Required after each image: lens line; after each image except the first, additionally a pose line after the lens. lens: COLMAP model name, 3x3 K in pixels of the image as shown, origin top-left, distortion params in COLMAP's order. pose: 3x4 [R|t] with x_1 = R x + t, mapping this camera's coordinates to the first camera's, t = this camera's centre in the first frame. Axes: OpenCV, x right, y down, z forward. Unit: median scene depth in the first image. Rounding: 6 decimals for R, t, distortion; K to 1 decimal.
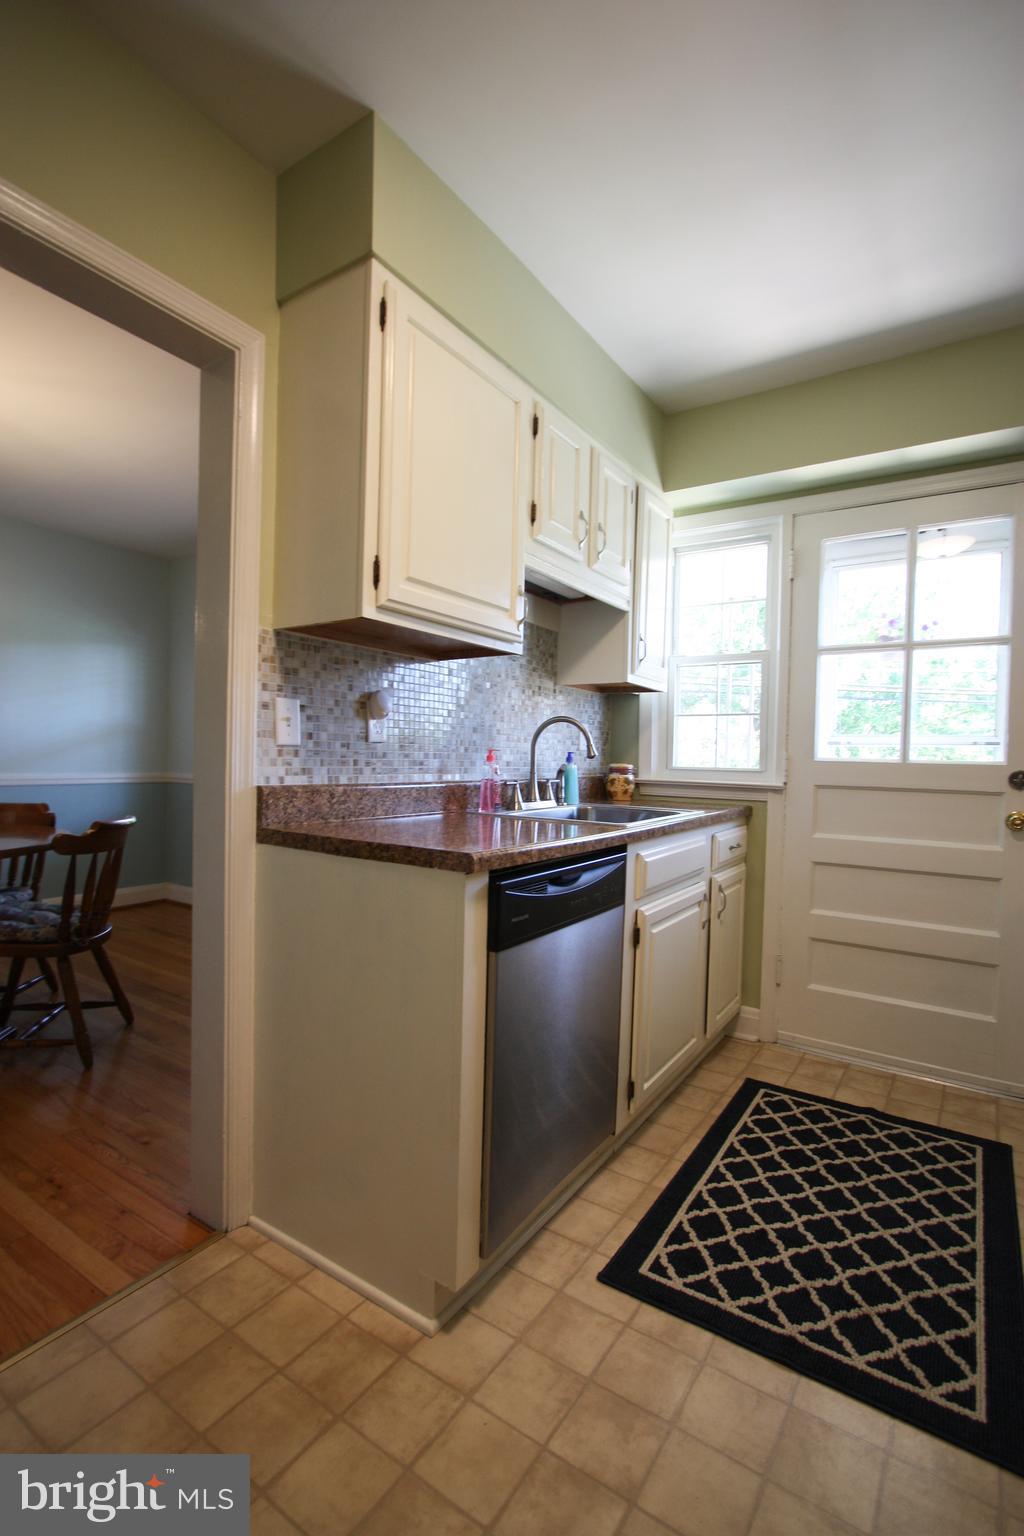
lens RADIAL K [[710.0, 0, 519.0], [0, 710.0, 775.5], [0, 0, 1]] dist [-0.022097, 0.004912]
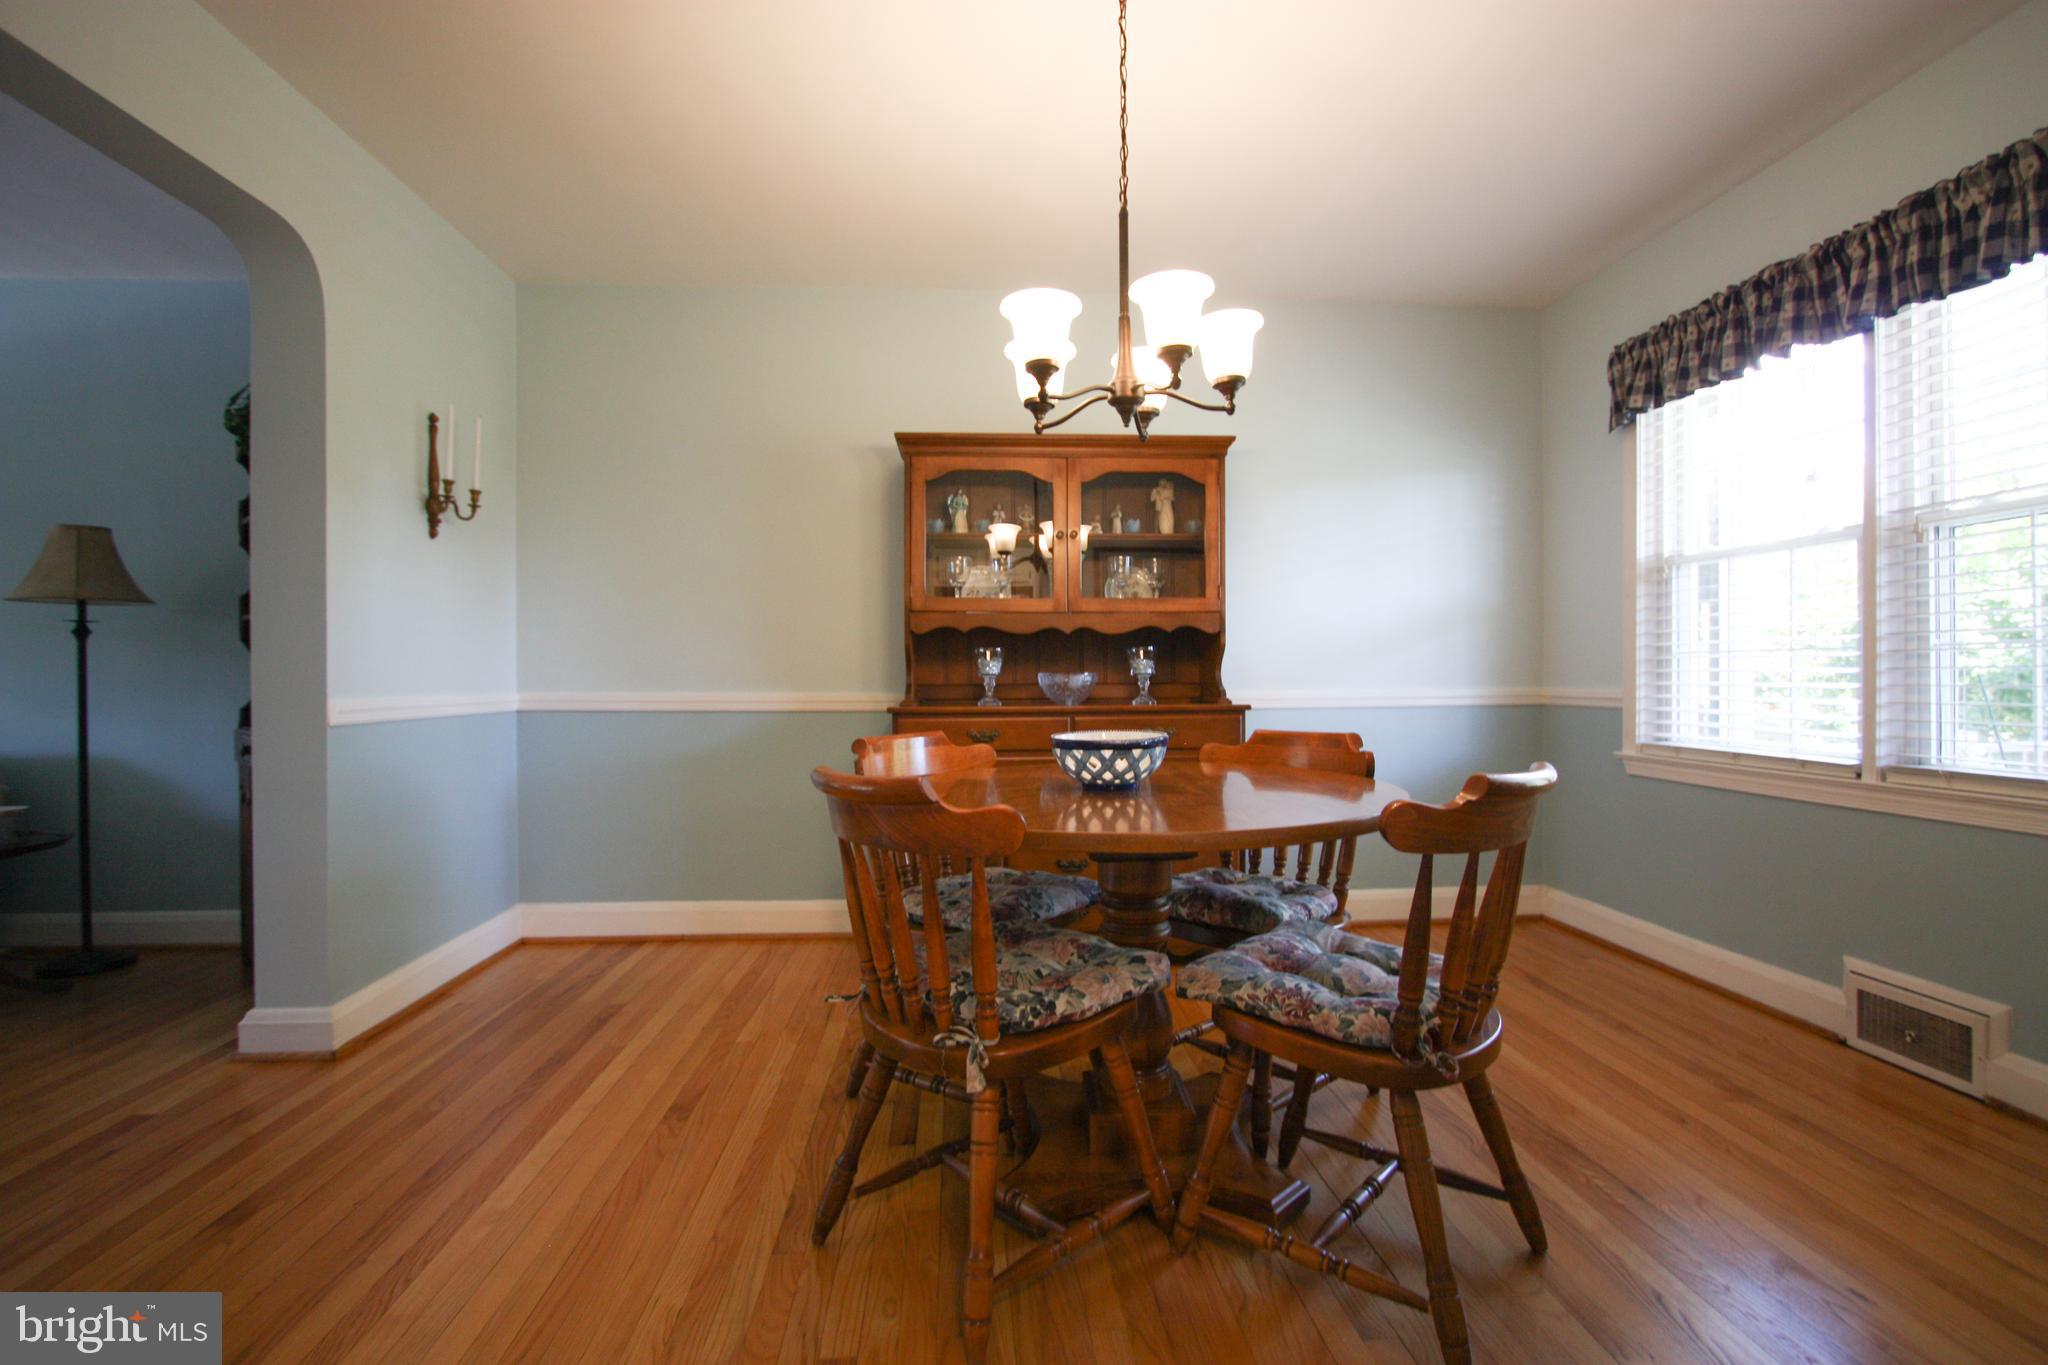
lens RADIAL K [[946.7, 0, 1011.1], [0, 946.7, 686.1], [0, 0, 1]] dist [-0.022097, 0.004912]
pose [[0.599023, -0.019865, -0.800485, -0.290679], [0.001517, 0.999719, -0.023674, 0.022698], [0.800730, 0.012967, 0.598885, 0.409681]]
